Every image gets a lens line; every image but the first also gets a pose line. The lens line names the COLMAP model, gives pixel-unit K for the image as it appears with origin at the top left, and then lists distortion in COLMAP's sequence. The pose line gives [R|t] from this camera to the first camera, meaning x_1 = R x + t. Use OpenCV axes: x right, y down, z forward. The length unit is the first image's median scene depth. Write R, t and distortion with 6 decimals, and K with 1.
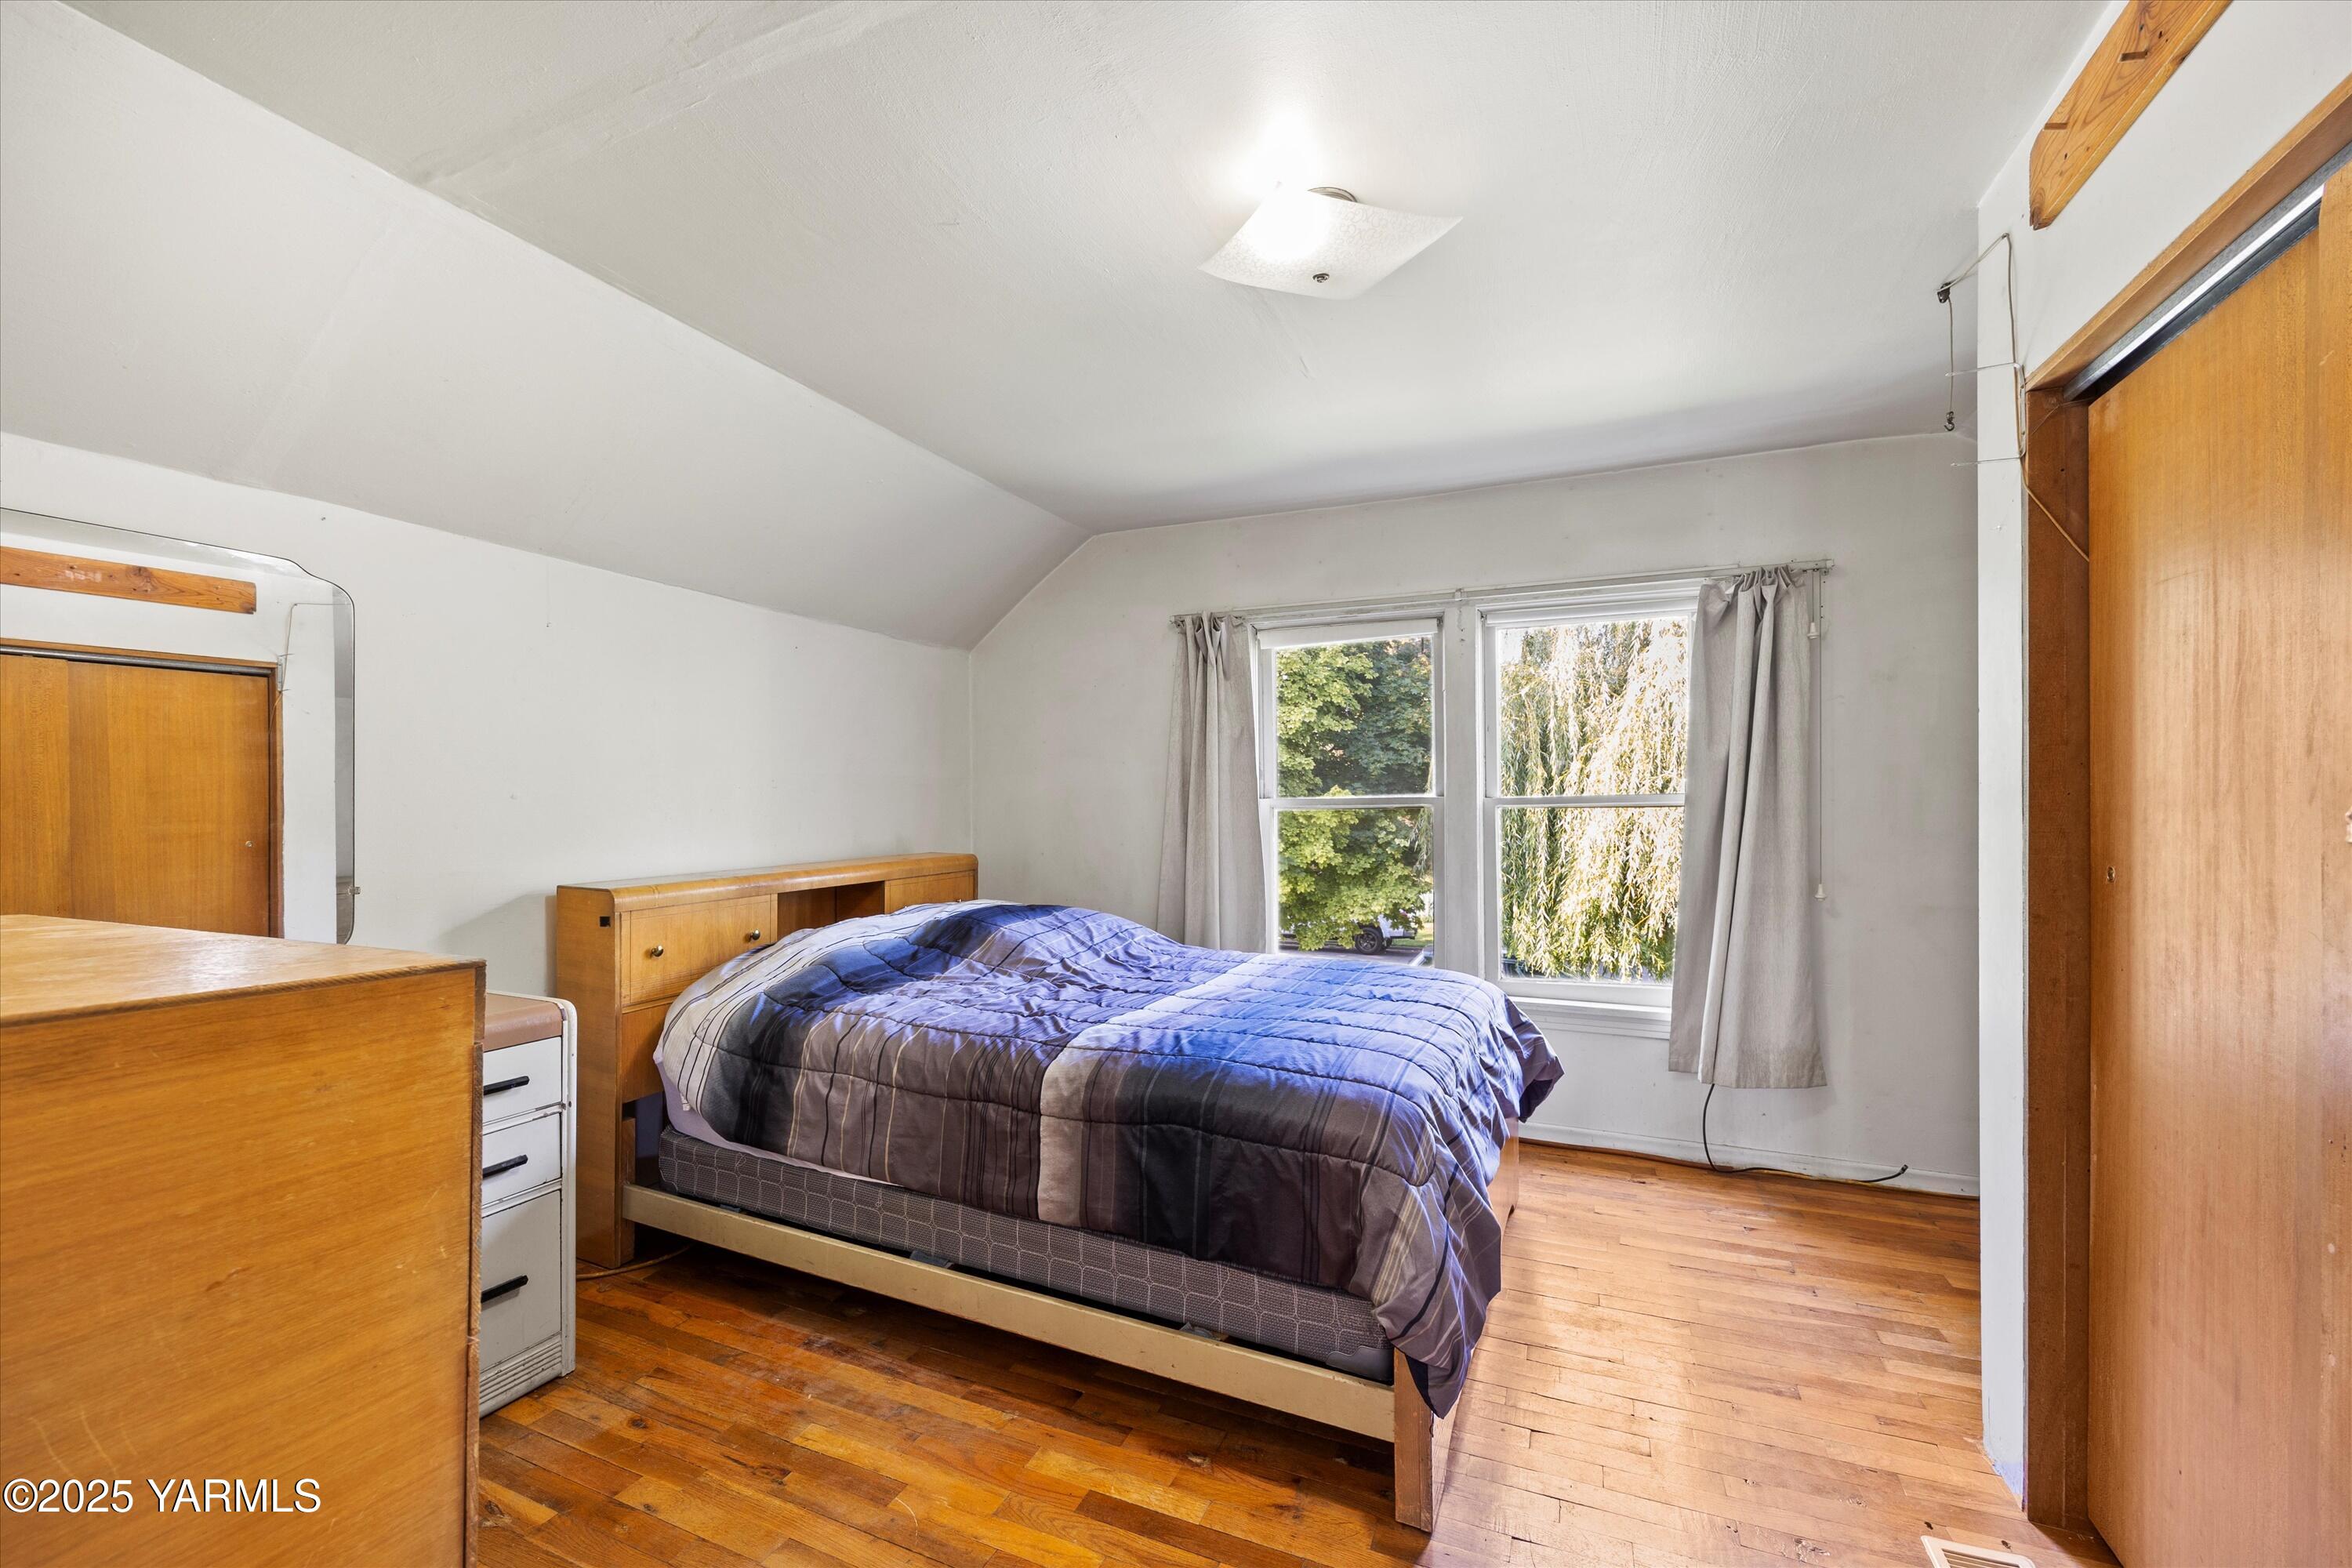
lens RADIAL K [[952.1, 0, 1183.4], [0, 952.1, 791.6], [0, 0, 1]] dist [-0.002213, -0.000171]
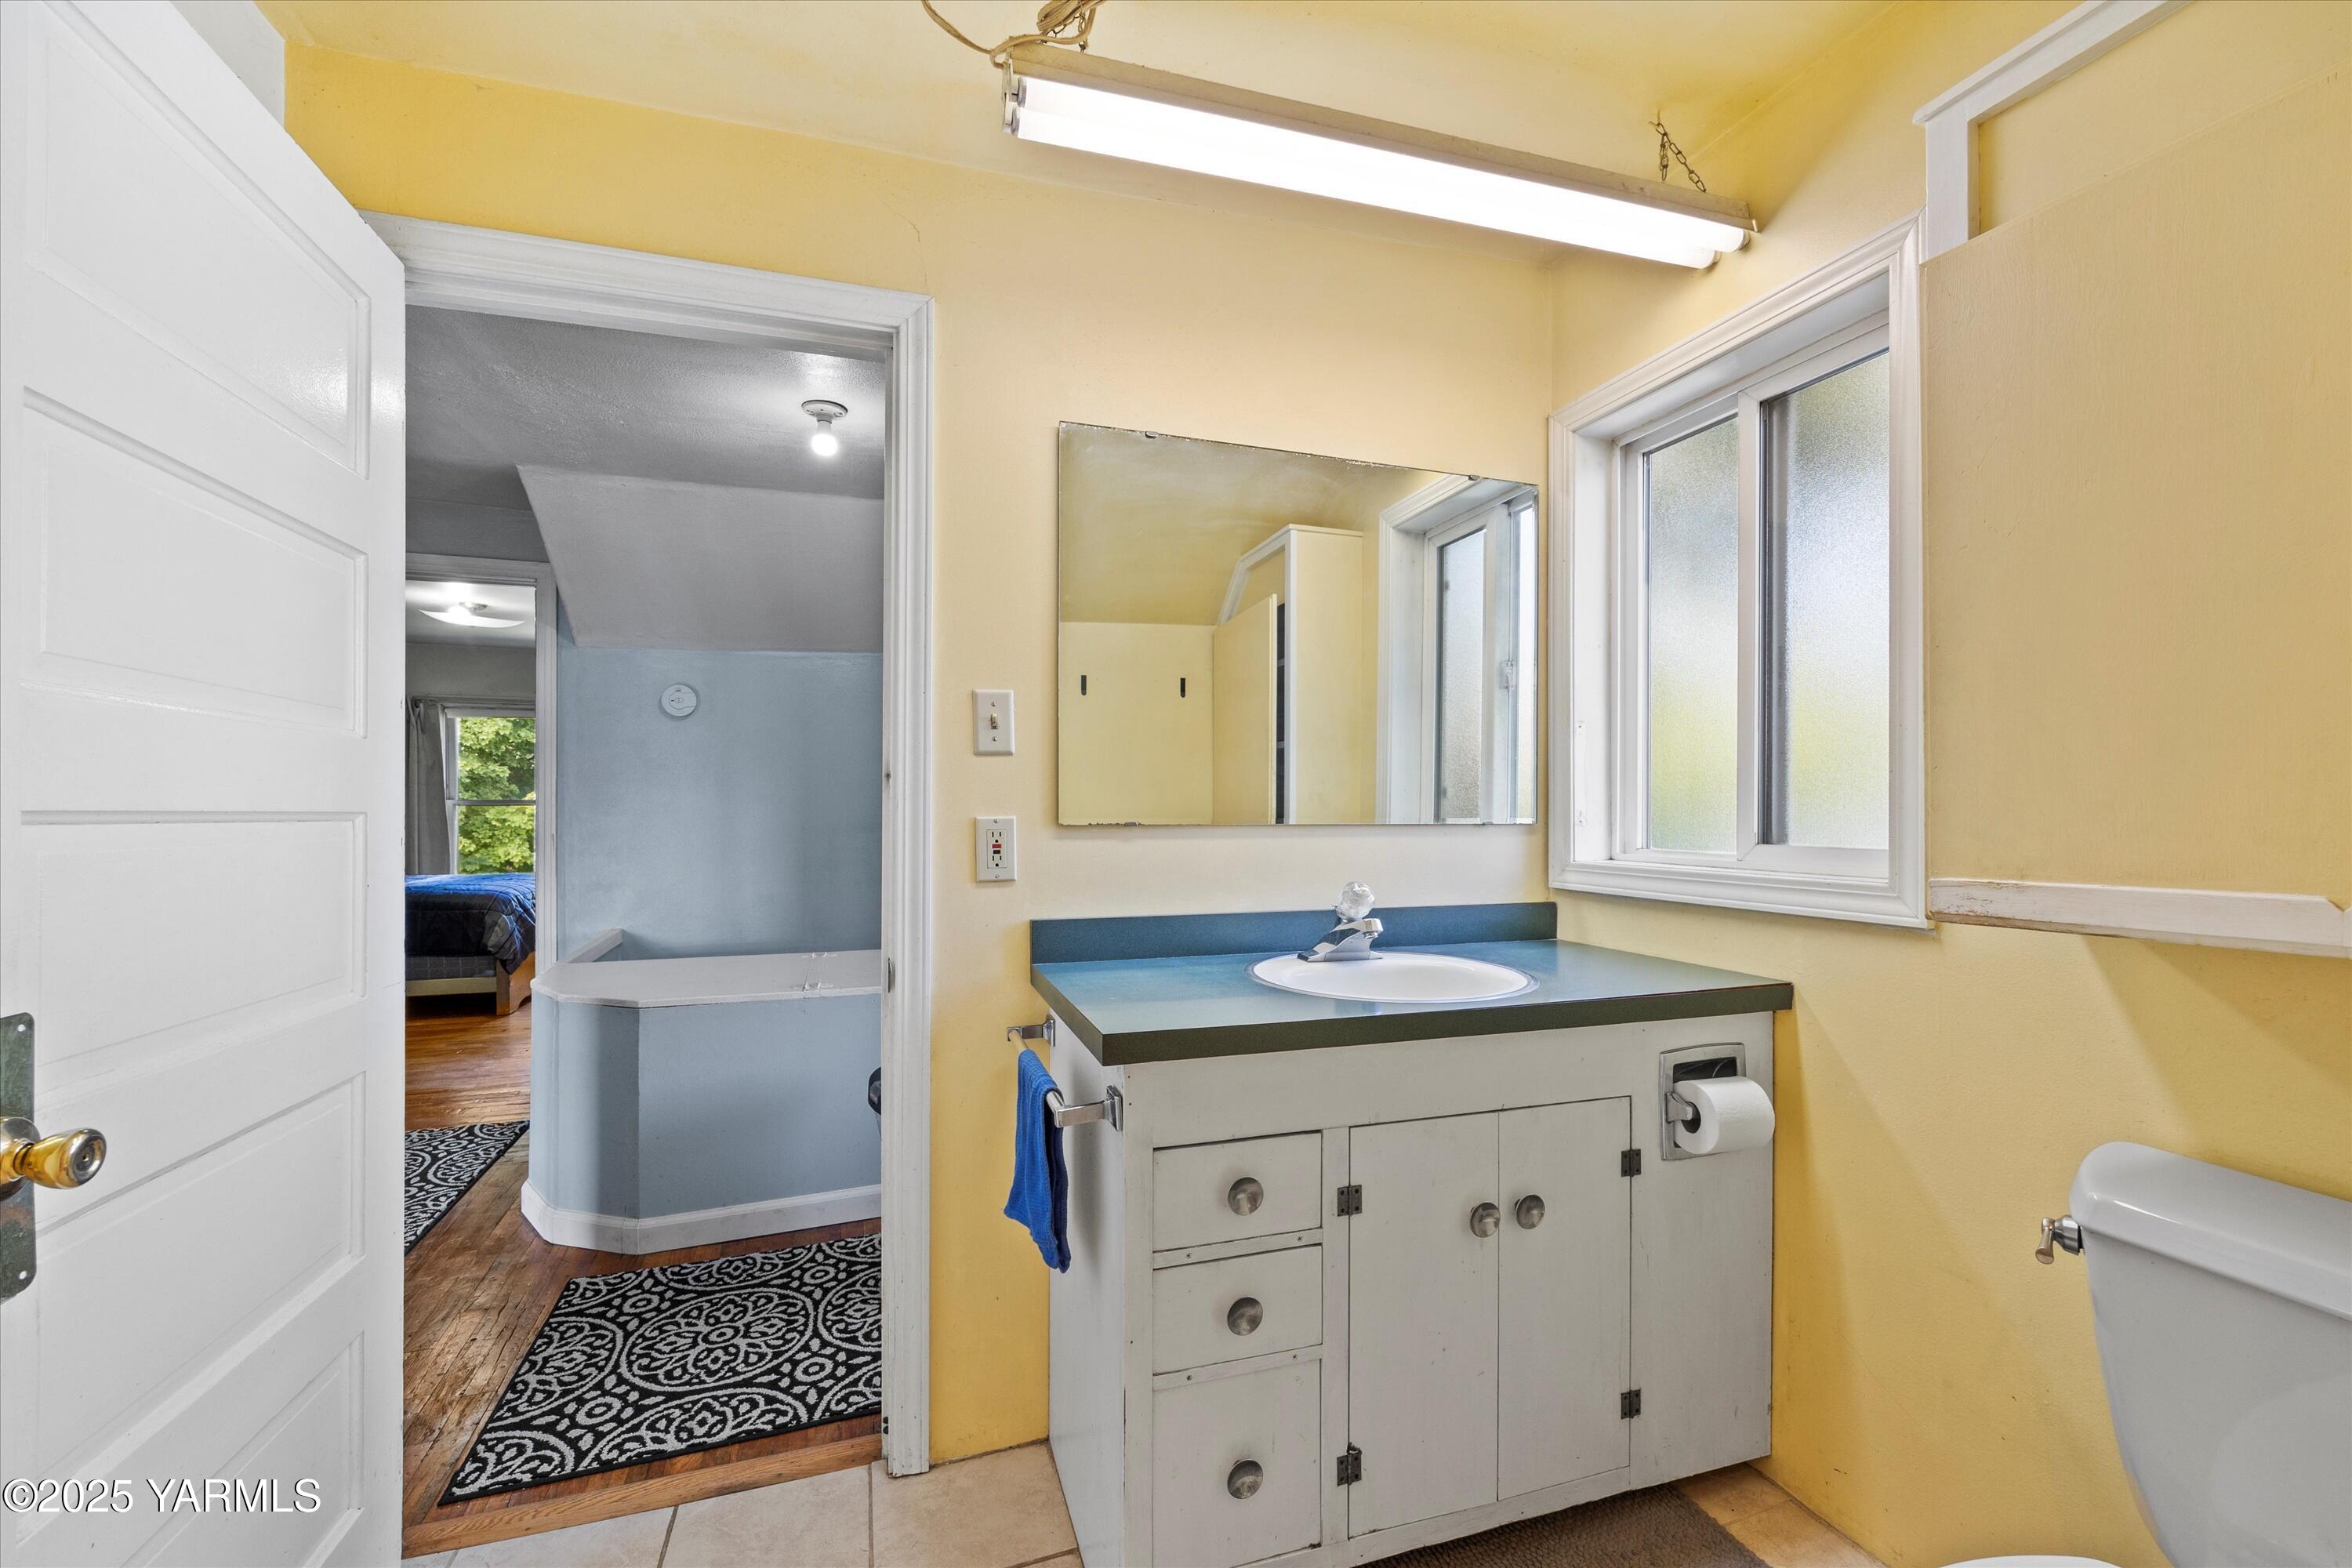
lens RADIAL K [[952.1, 0, 1179.1], [0, 952.1, 798.2], [0, 0, 1]] dist [-0.002213, -0.000171]
pose [[0.741009, 0.002202, 0.671491, -0.046163], [-0.001681, 0.999998, -0.001425, 0.002177], [-0.671492, -0.000073, 0.741011, -0.581400]]
